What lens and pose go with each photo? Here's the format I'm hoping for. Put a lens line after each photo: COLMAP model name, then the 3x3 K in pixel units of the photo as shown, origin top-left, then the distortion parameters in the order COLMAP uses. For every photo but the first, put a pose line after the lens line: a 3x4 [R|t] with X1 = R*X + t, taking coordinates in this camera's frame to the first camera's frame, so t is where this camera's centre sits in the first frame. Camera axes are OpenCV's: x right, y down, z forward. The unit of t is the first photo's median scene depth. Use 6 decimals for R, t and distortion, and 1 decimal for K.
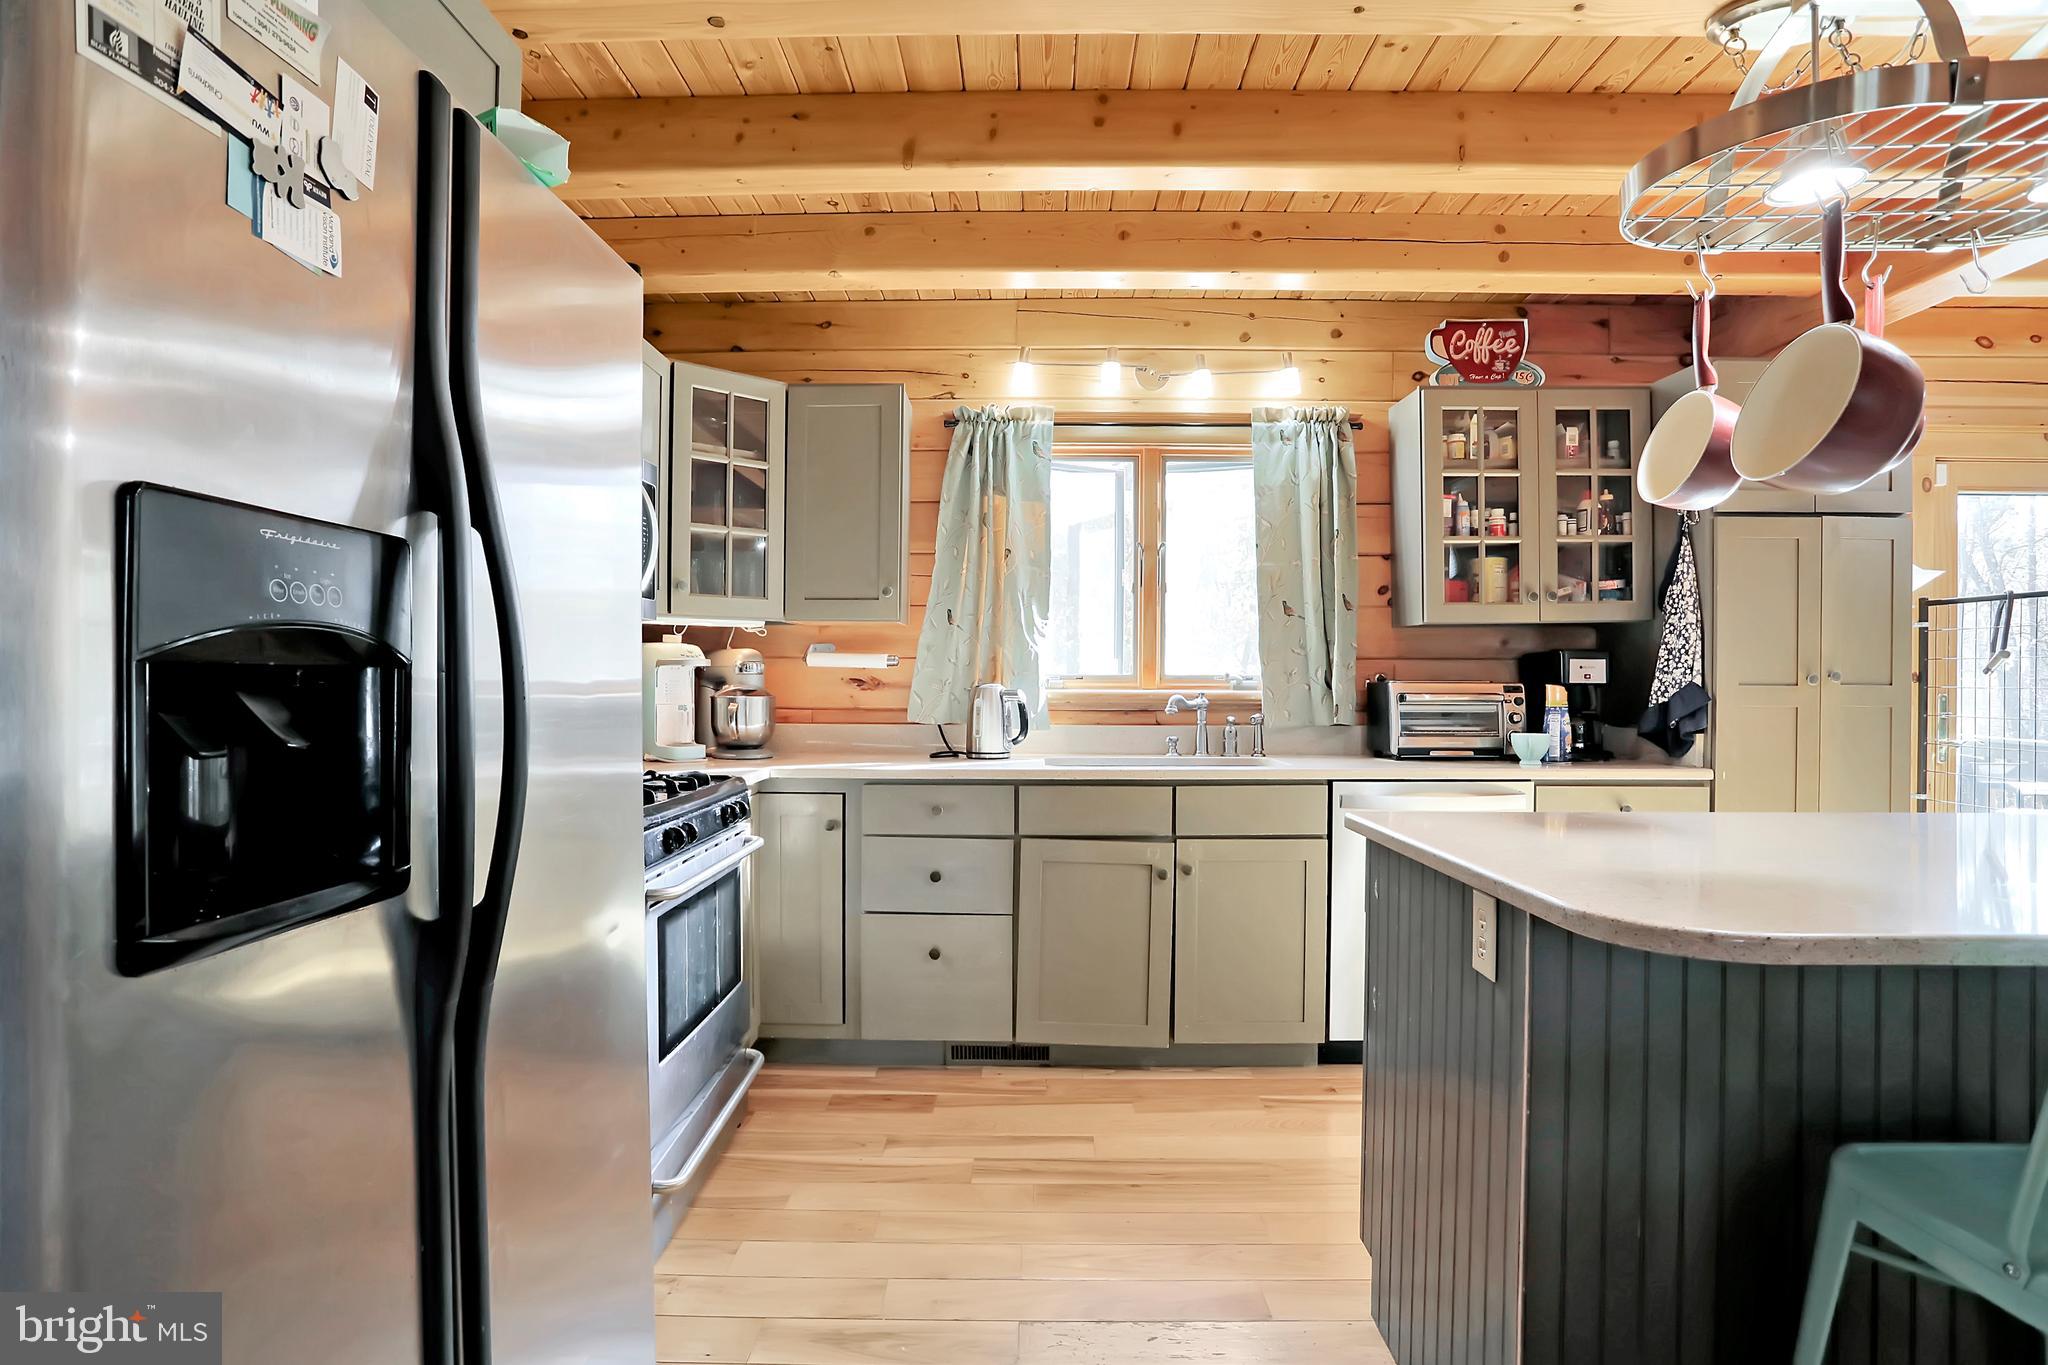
lens RADIAL K [[1043.8, 0, 1026.9], [0, 1043.8, 672.9], [0, 0, 1]] dist [-0.015034, -0.000884]
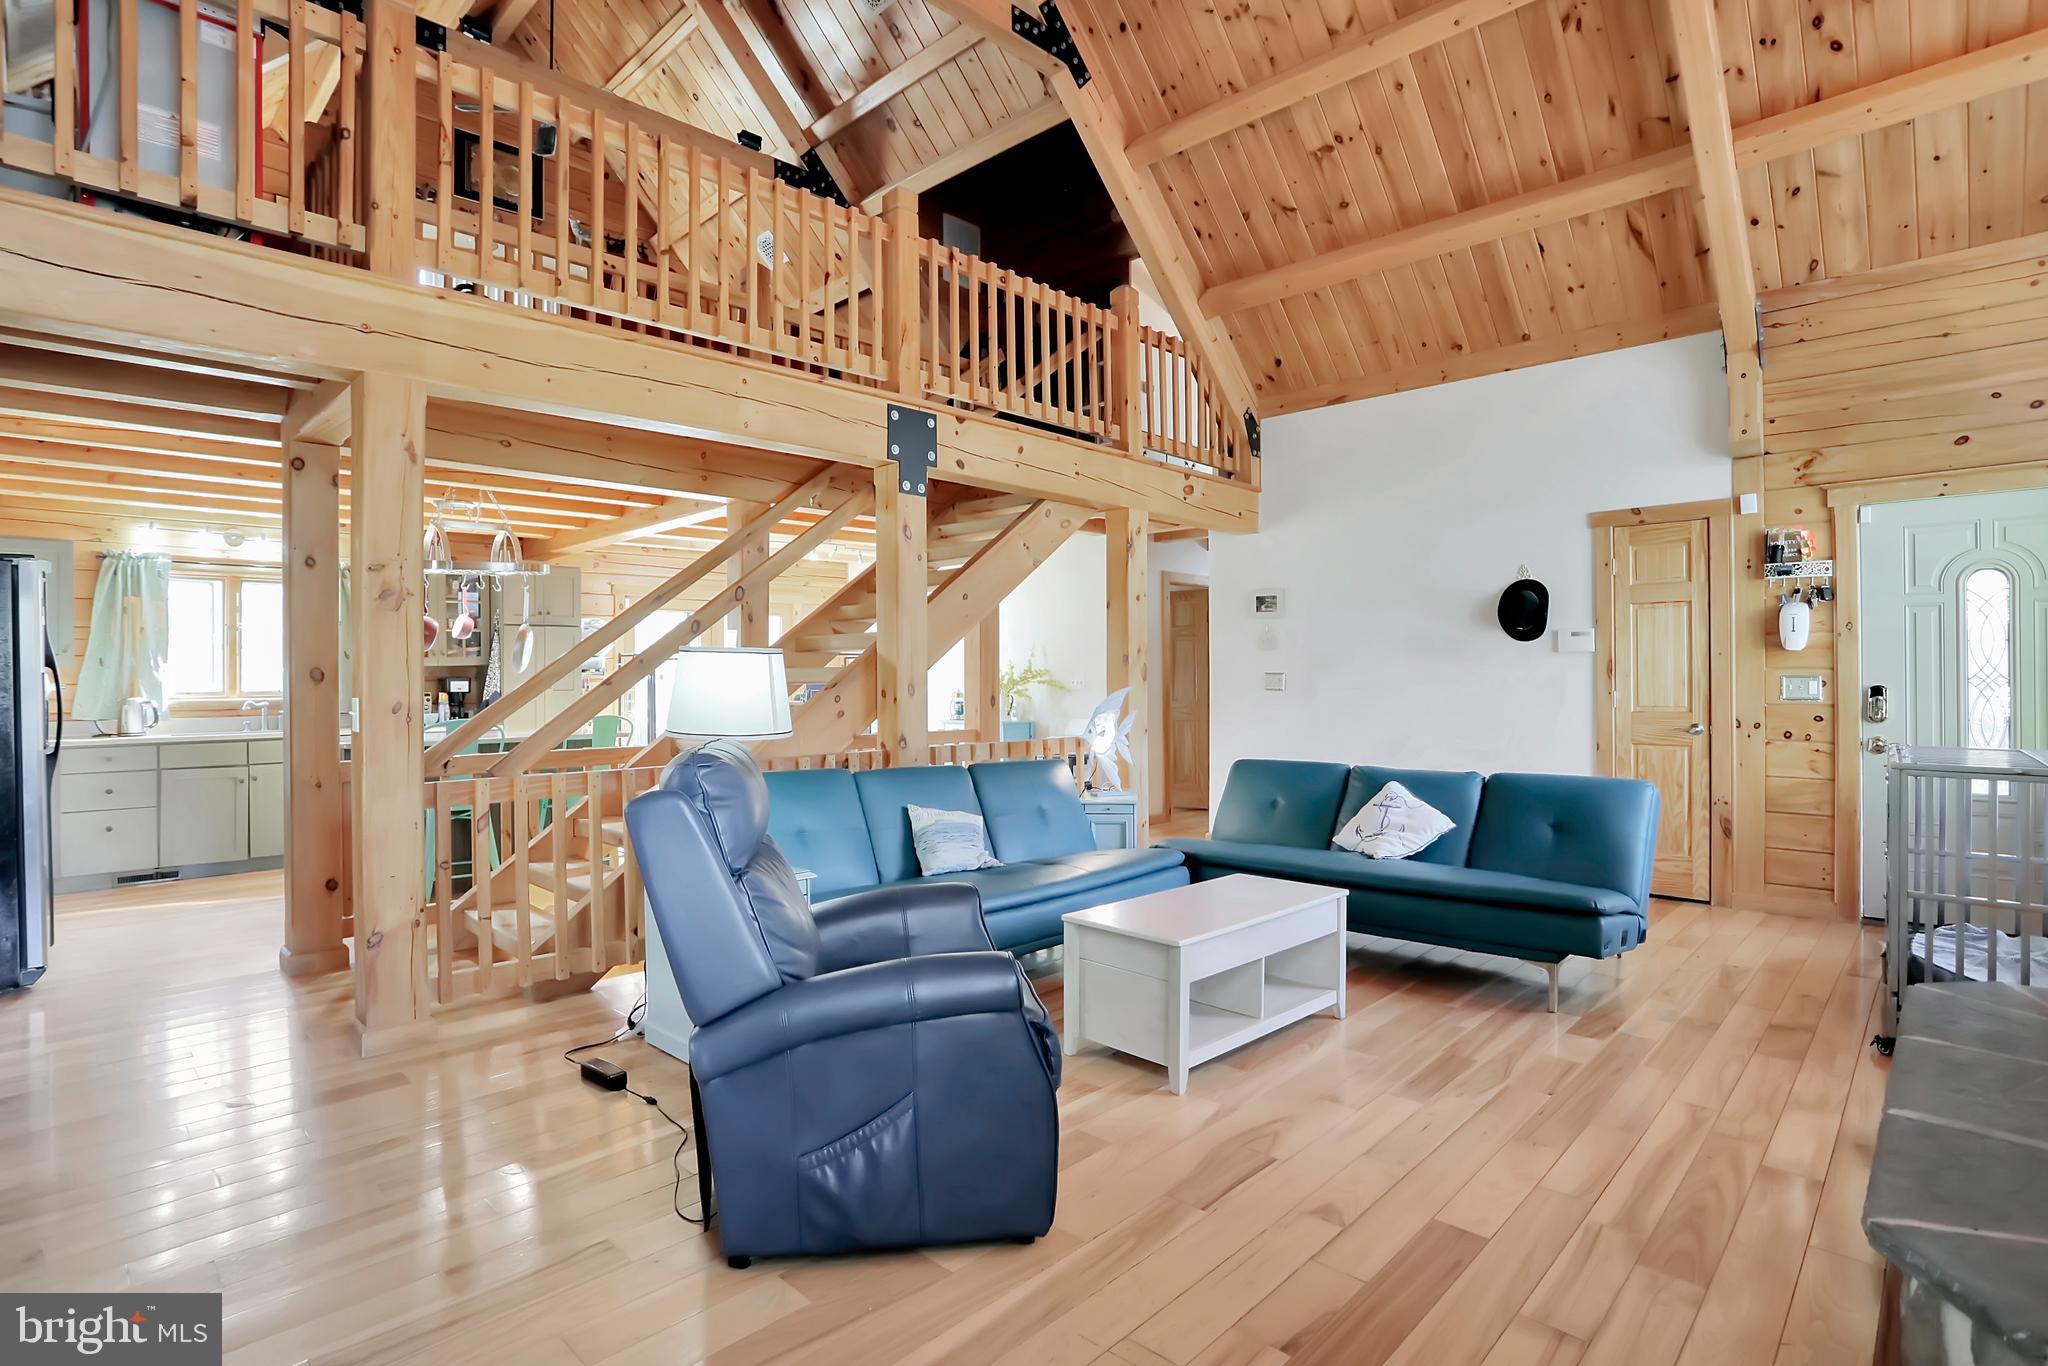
lens RADIAL K [[1043.8, 0, 1008.8], [0, 1043.8, 673.4], [0, 0, 1]] dist [-0.015034, -0.000884]
pose [[0.720238, -0.008465, 0.693675, -0.195220], [0.008573, 0.999958, 0.003301, -0.027440], [-0.693674, 0.003570, 0.720281, -1.524802]]
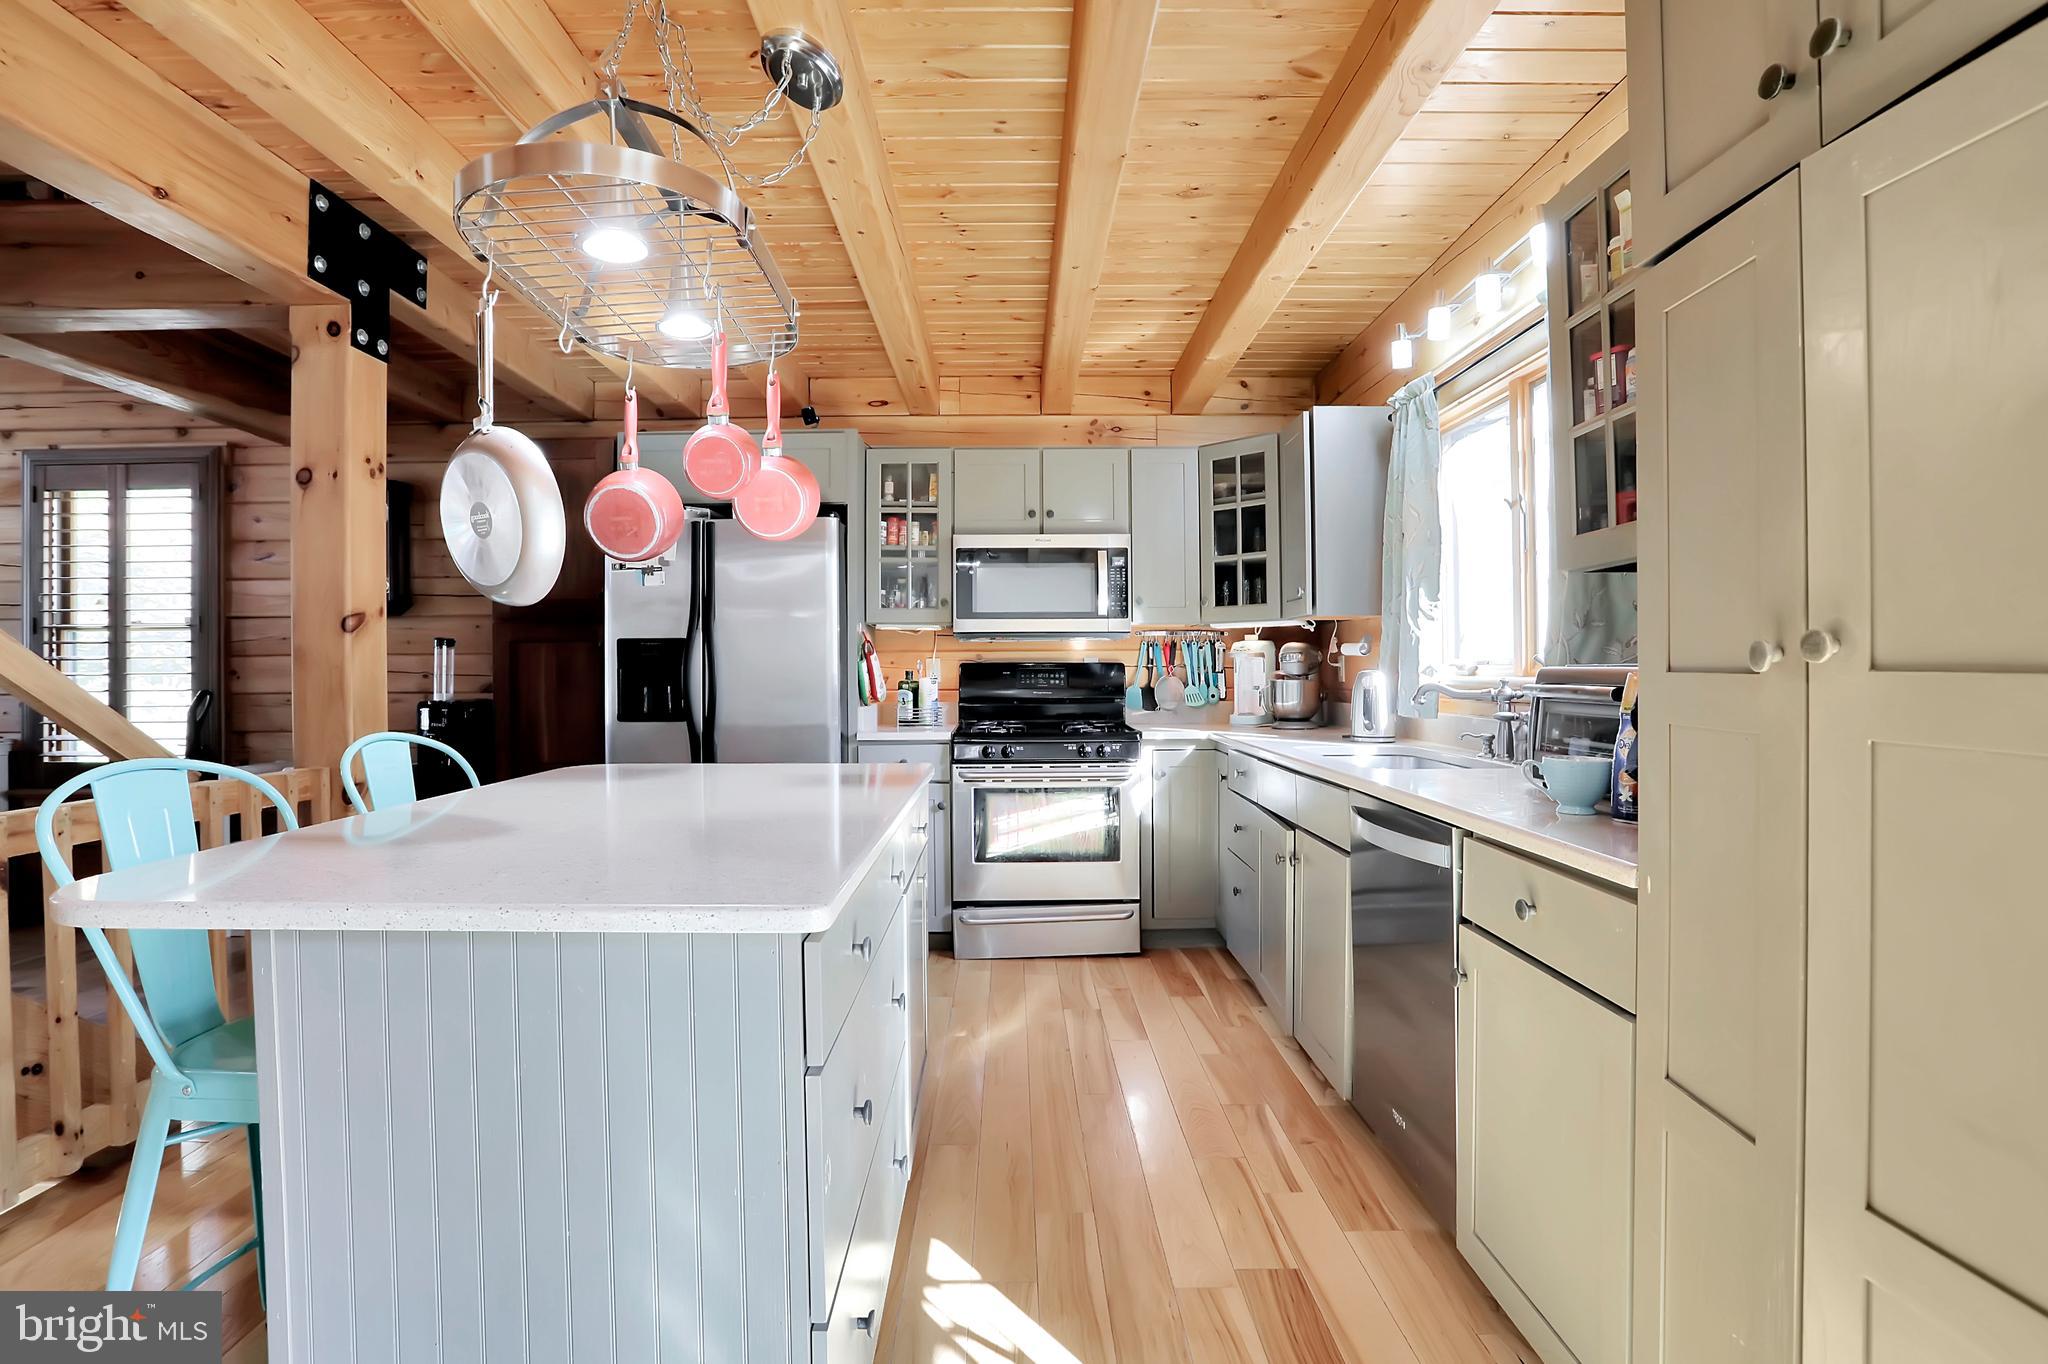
lens RADIAL K [[1043.8, 0, 1028.9], [0, 1043.8, 676.9], [0, 0, 1]] dist [-0.015034, -0.000884]
pose [[0.008466, 0.006178, -0.999945, 1.021085], [0.011496, 0.999914, 0.006276, 0.007027], [0.999898, -0.011549, 0.008394, 0.680662]]
